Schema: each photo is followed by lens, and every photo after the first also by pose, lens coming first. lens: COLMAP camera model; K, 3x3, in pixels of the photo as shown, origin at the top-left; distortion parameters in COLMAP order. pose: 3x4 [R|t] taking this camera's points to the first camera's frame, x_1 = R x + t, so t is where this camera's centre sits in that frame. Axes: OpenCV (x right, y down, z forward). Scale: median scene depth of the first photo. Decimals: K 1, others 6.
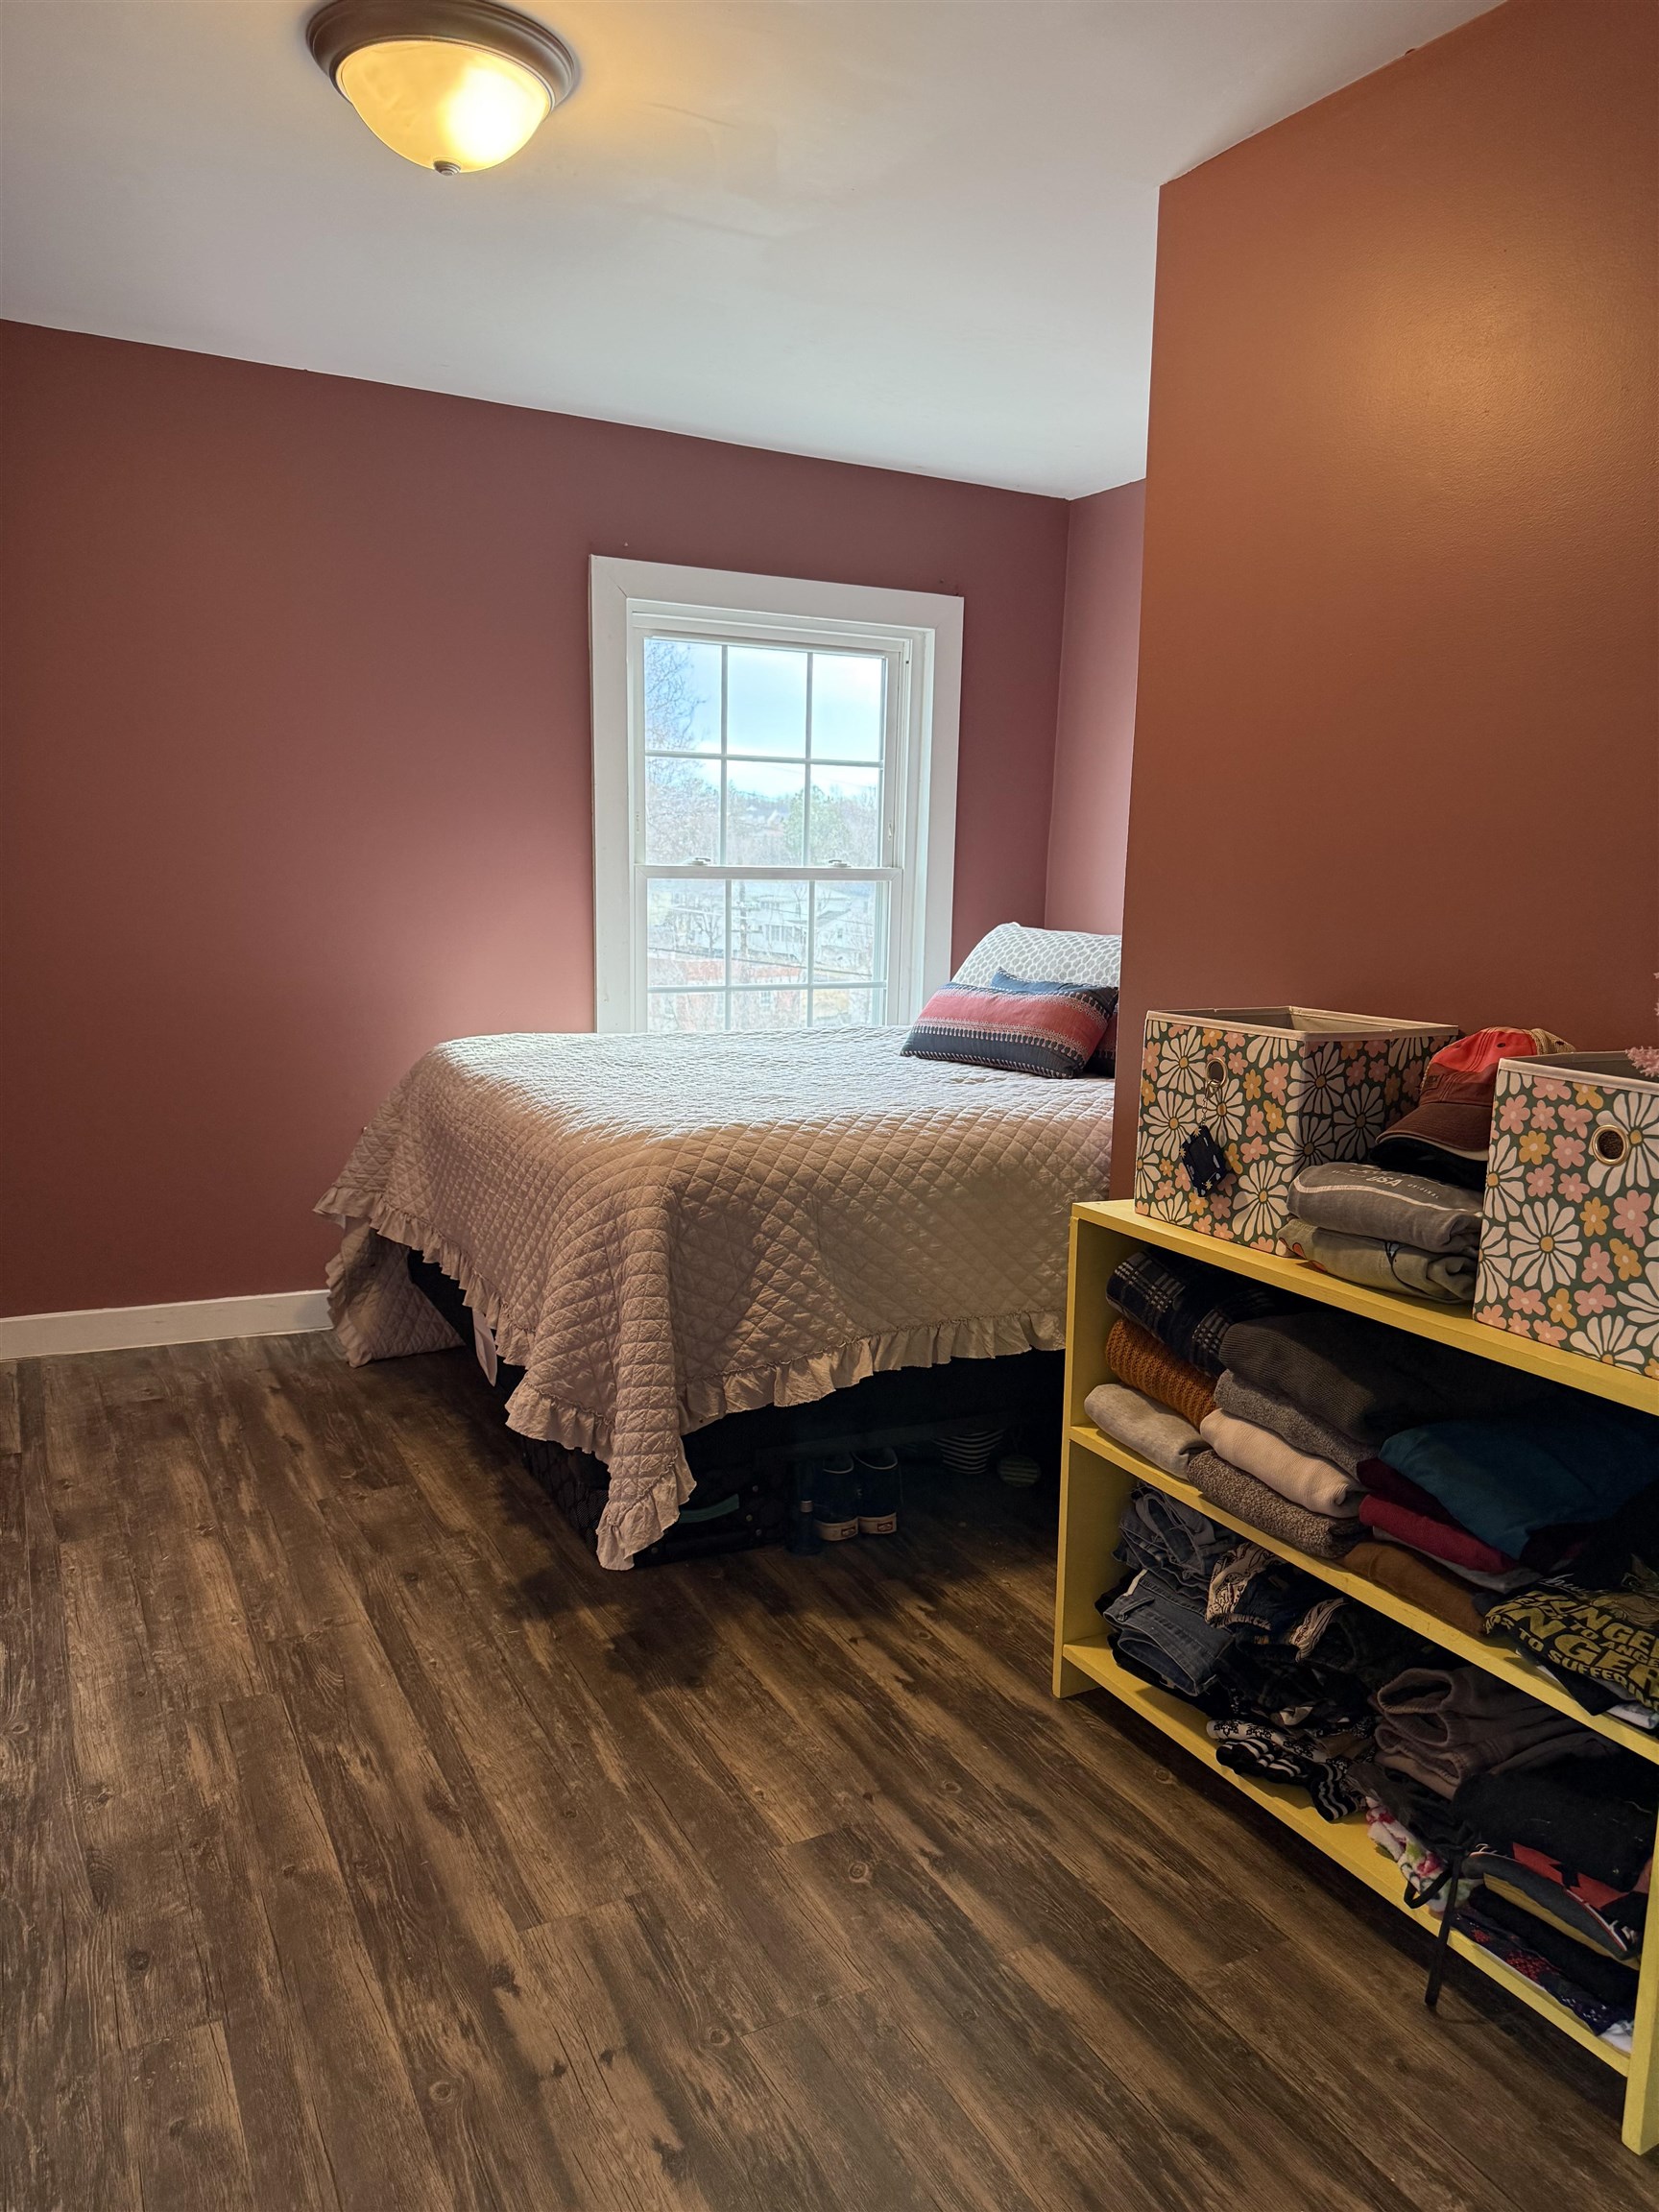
lens RADIAL K [[1574.4, 0, 825.9], [0, 1574.4, 1106.0], [0, 0, 1]] dist [0.269968, -0.529096]
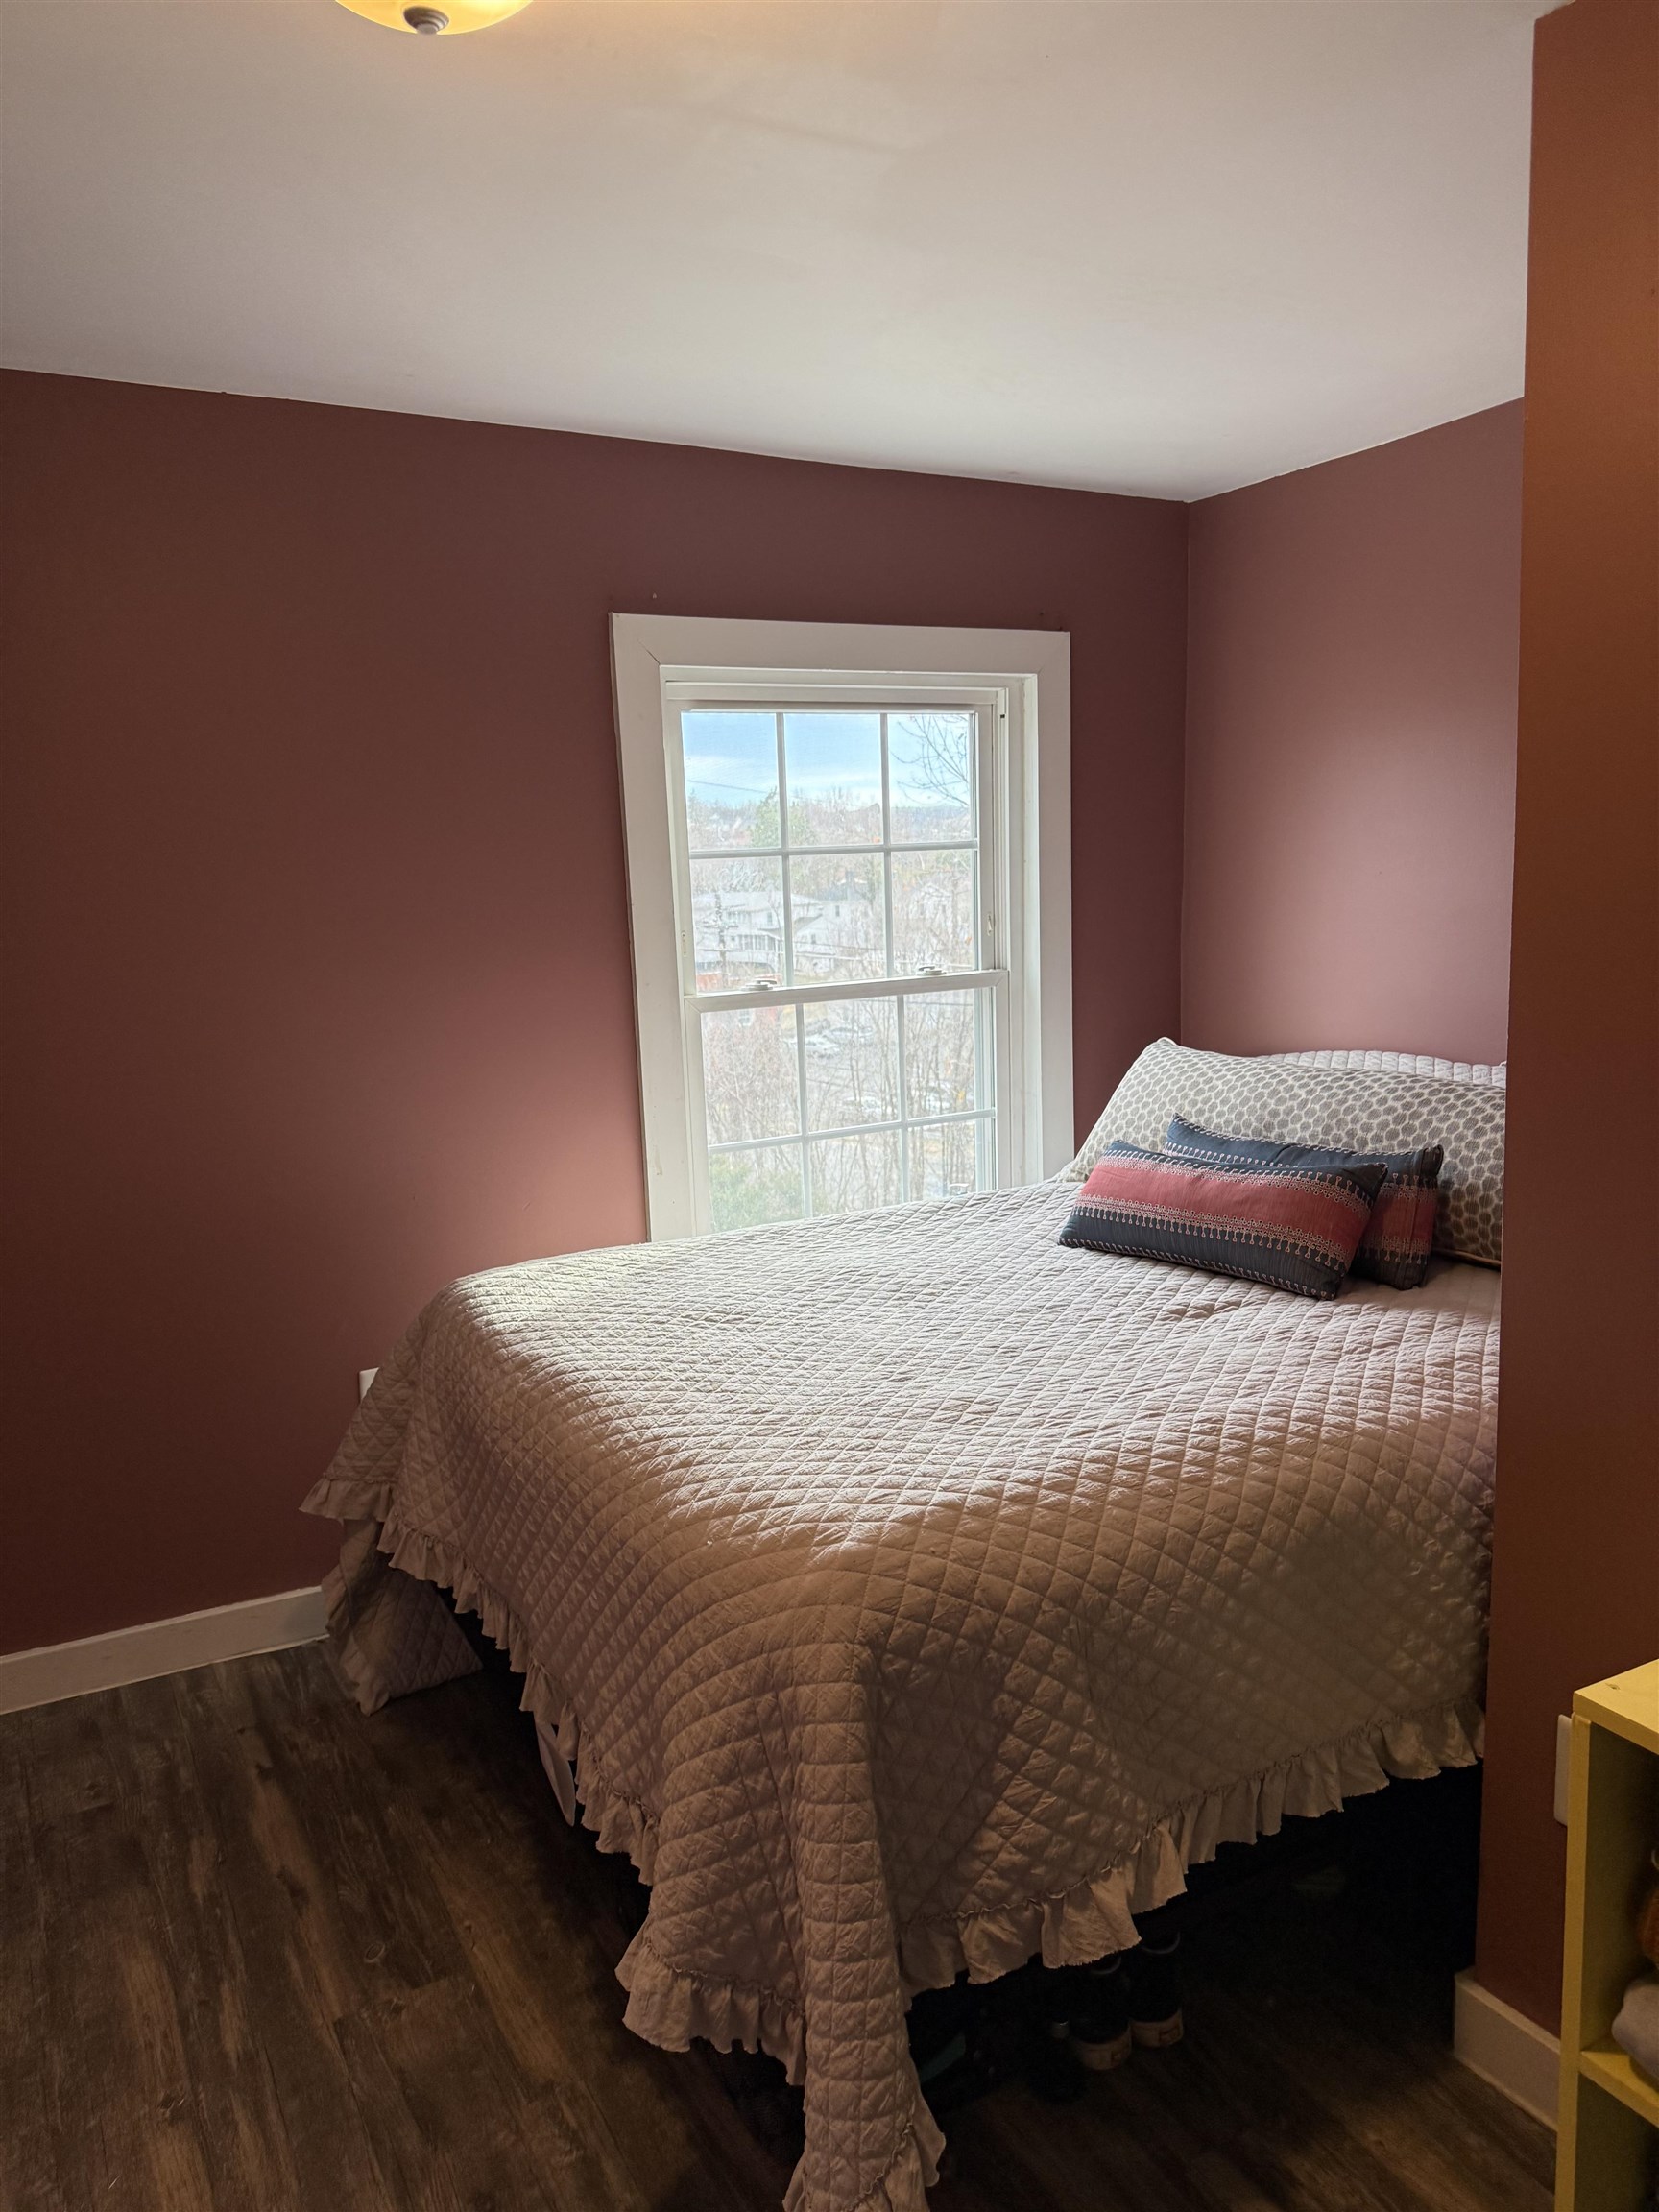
lens RADIAL K [[1543.7, 0, 820.5], [0, 1543.7, 1110.0], [0, 0, 1]] dist [0.082570, -0.060285]
pose [[0.997951, -0.061072, 0.019056, -0.101230], [0.060807, 0.998049, 0.014176, -0.148351], [-0.019884, -0.012988, 0.999718, 0.345582]]
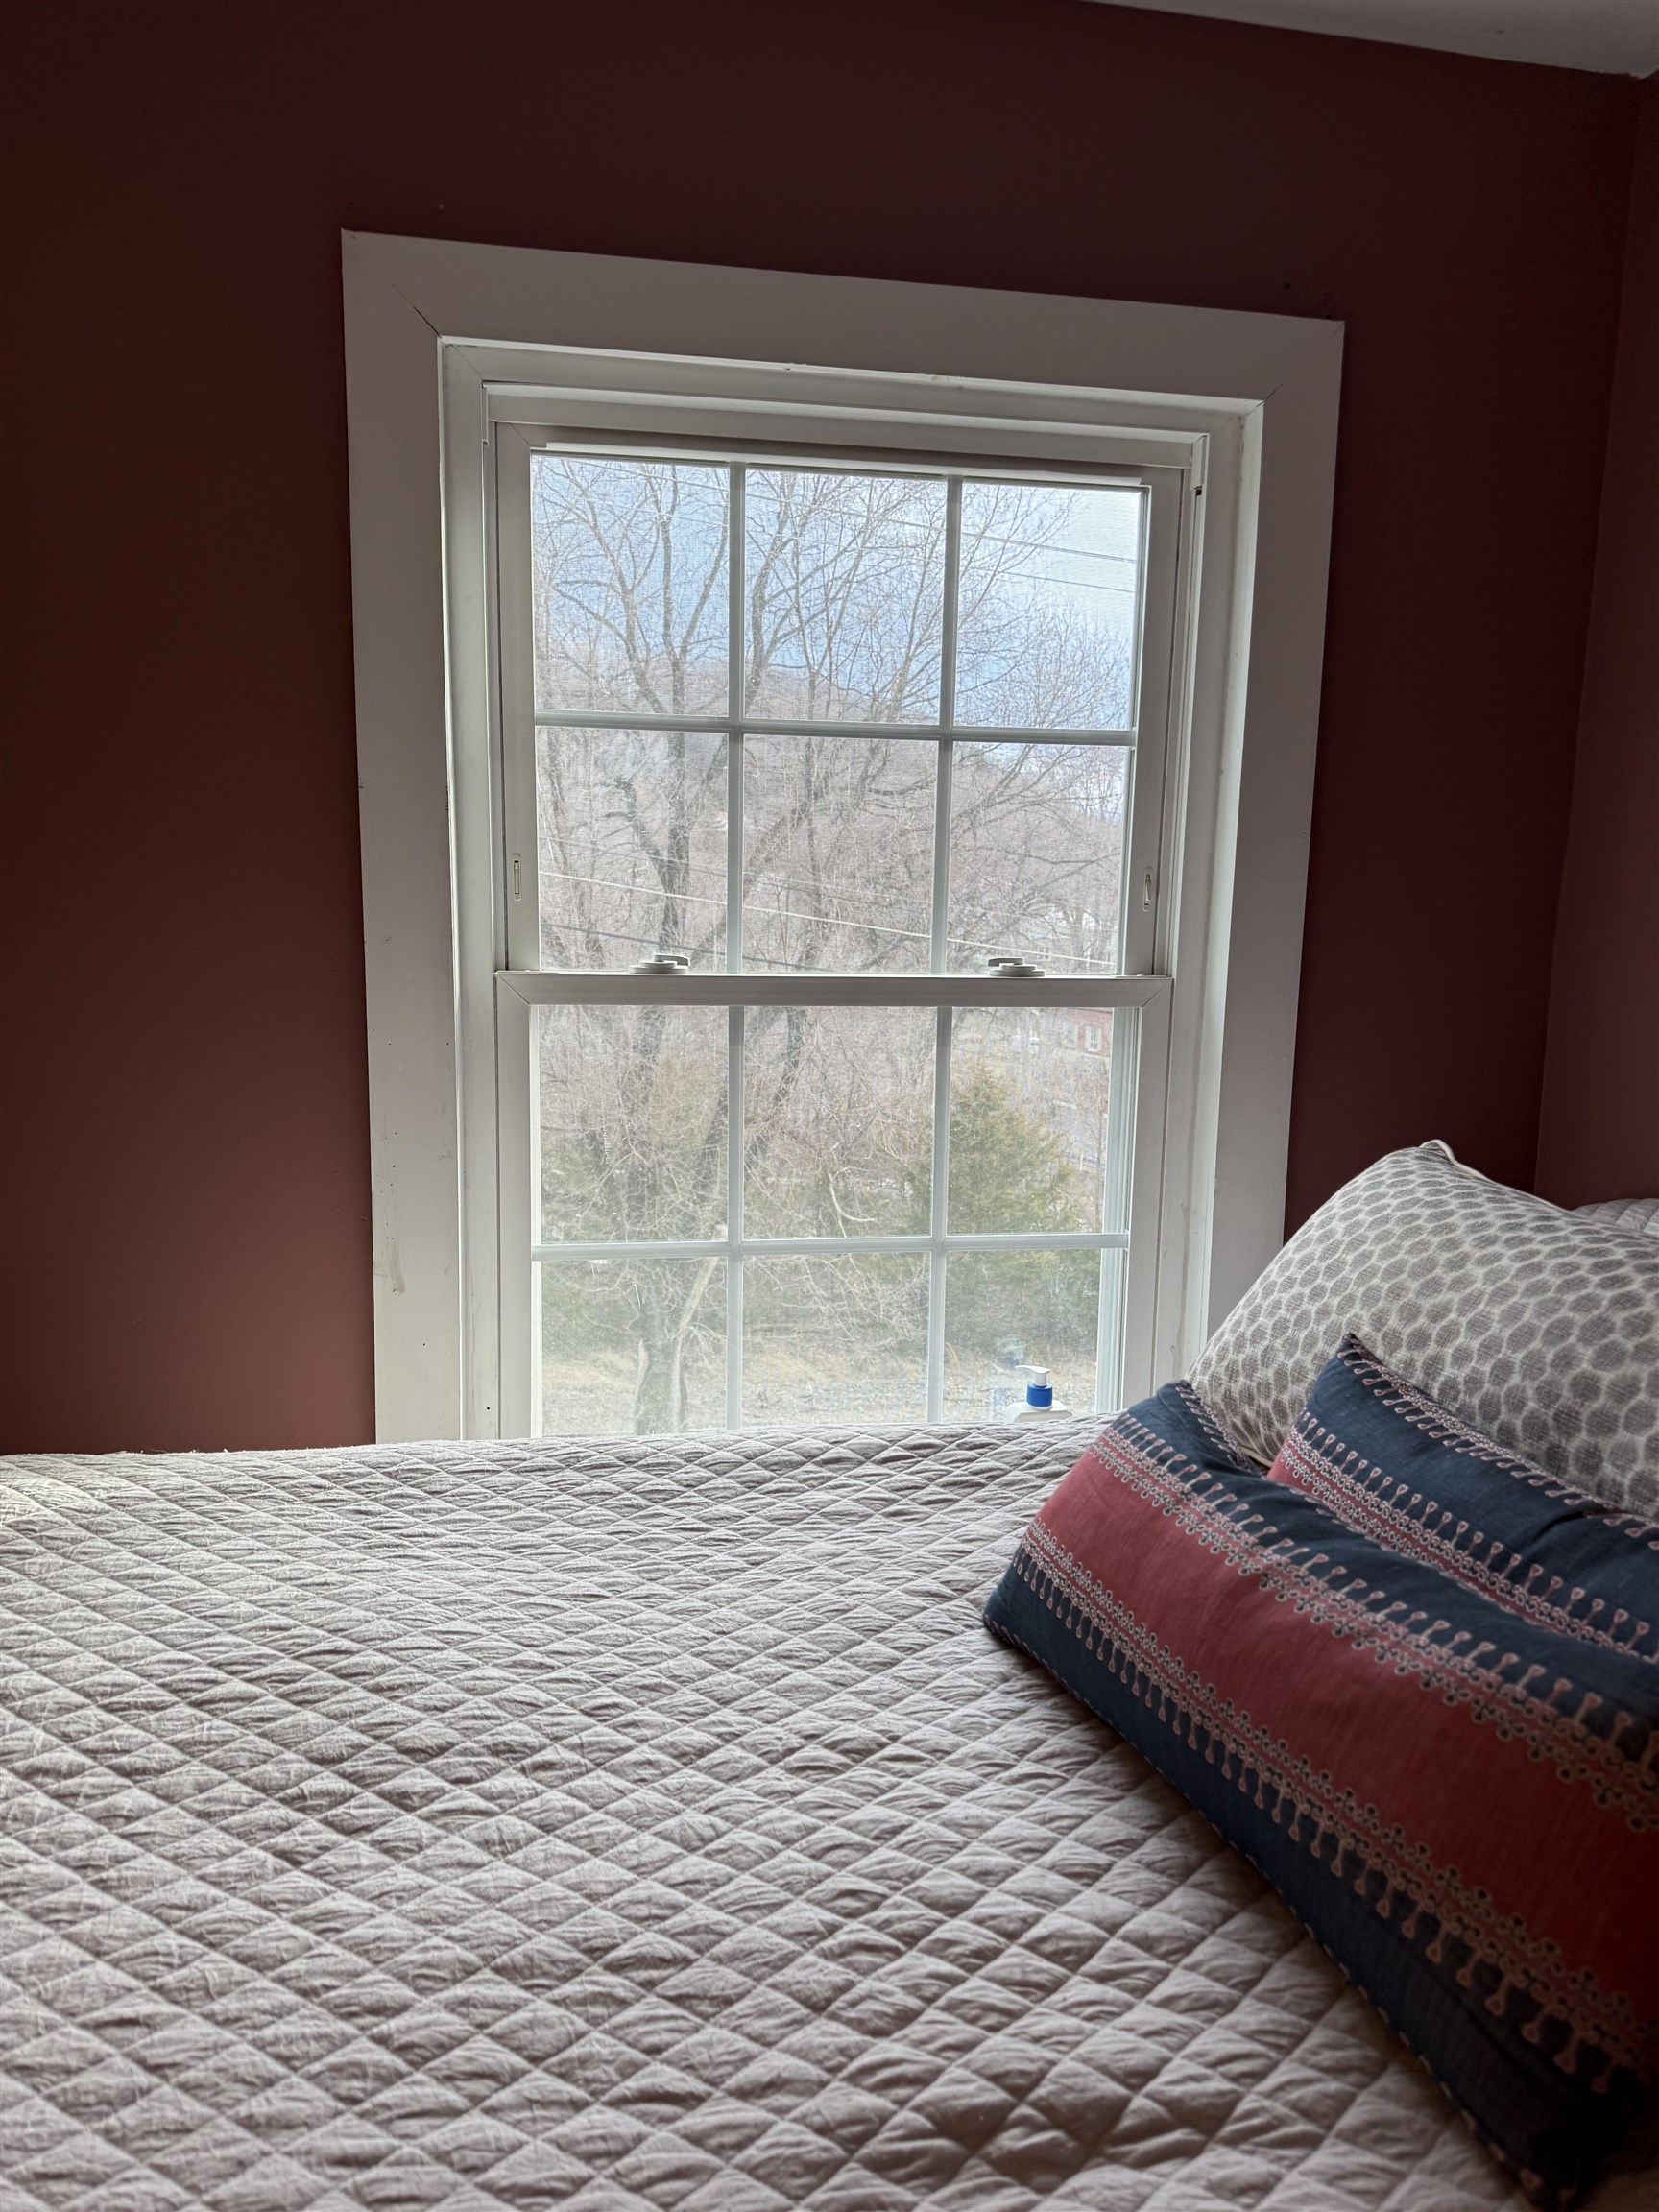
lens RADIAL K [[1554.2, 0, 843.1], [0, 1554.2, 1099.0], [0, 0, 1]] dist [0.058088, -0.066998]
pose [[0.958145, 0.040567, -0.283394, 0.127040], [-0.043930, 0.999019, -0.005520, -0.171575], [0.282892, 0.017739, 0.958988, 0.891449]]
